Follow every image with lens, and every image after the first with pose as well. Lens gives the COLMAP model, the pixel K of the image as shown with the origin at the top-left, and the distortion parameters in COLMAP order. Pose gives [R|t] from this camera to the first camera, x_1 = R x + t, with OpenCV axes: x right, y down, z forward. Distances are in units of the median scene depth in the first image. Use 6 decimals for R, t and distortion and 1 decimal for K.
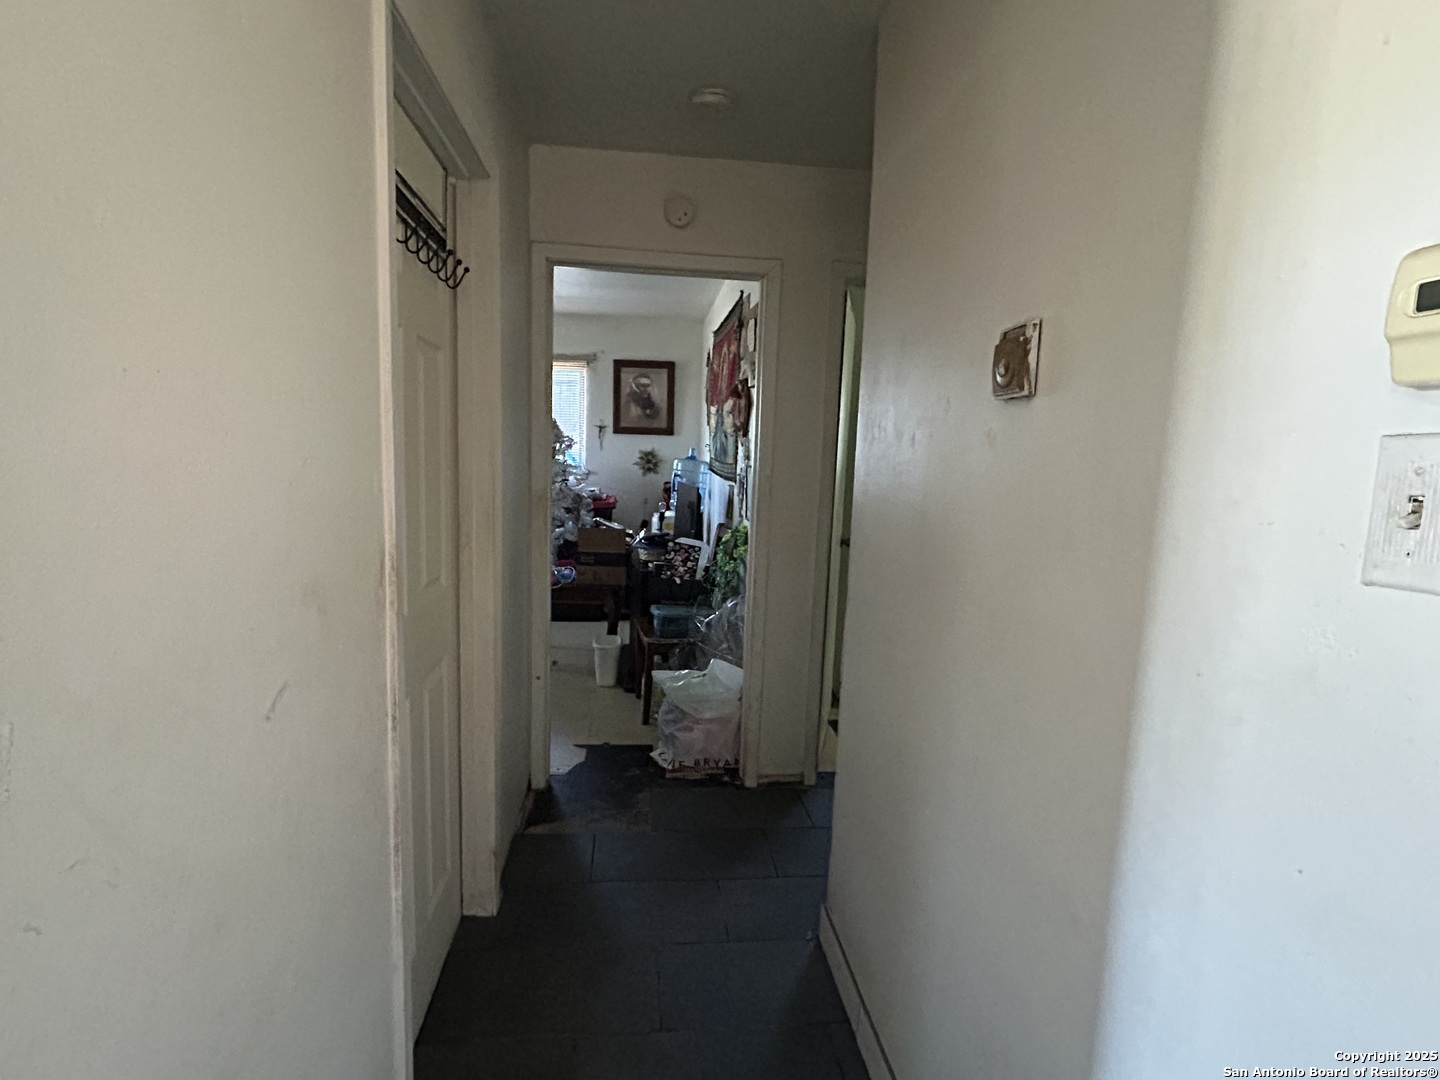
lens RADIAL K [[718.5, 0, 717.6], [0, 718.5, 538.2], [0, 0, 1]] dist [-0.003272, 0.002144]
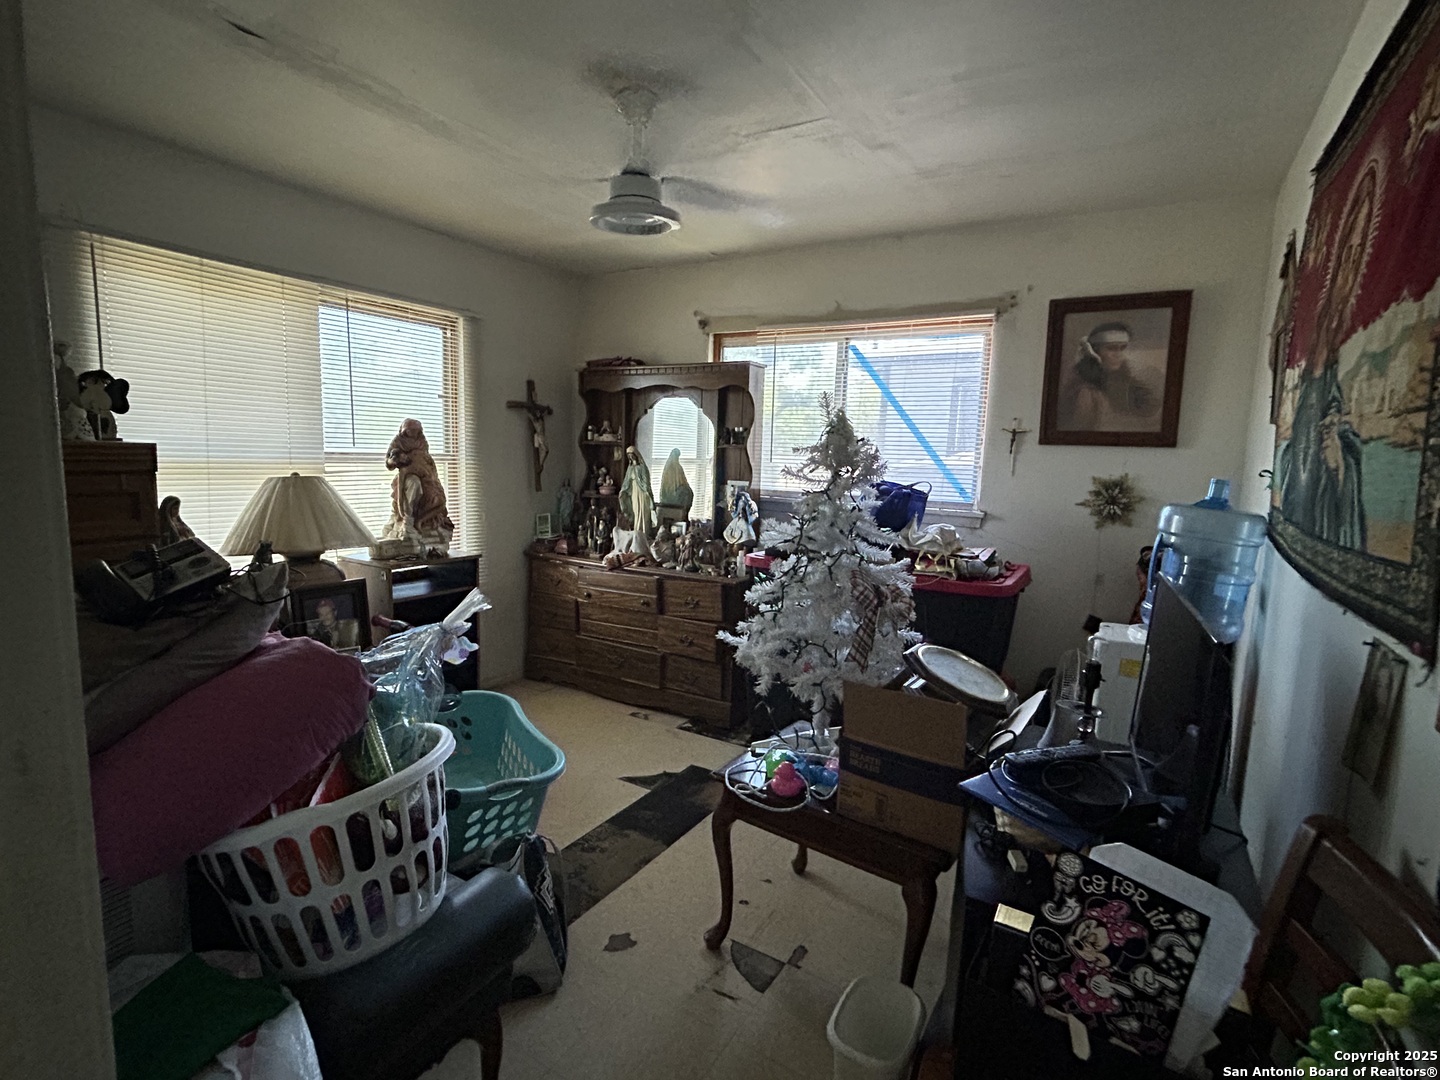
lens RADIAL K [[718.5, 0, 725.3], [0, 718.5, 535.8], [0, 0, 1]] dist [-0.003272, 0.002144]
pose [[0.798049, 0.069831, -0.598533, -0.011441], [-0.083447, 0.996500, 0.004998, -0.065369], [0.596787, 0.045957, 0.801083, 0.465813]]
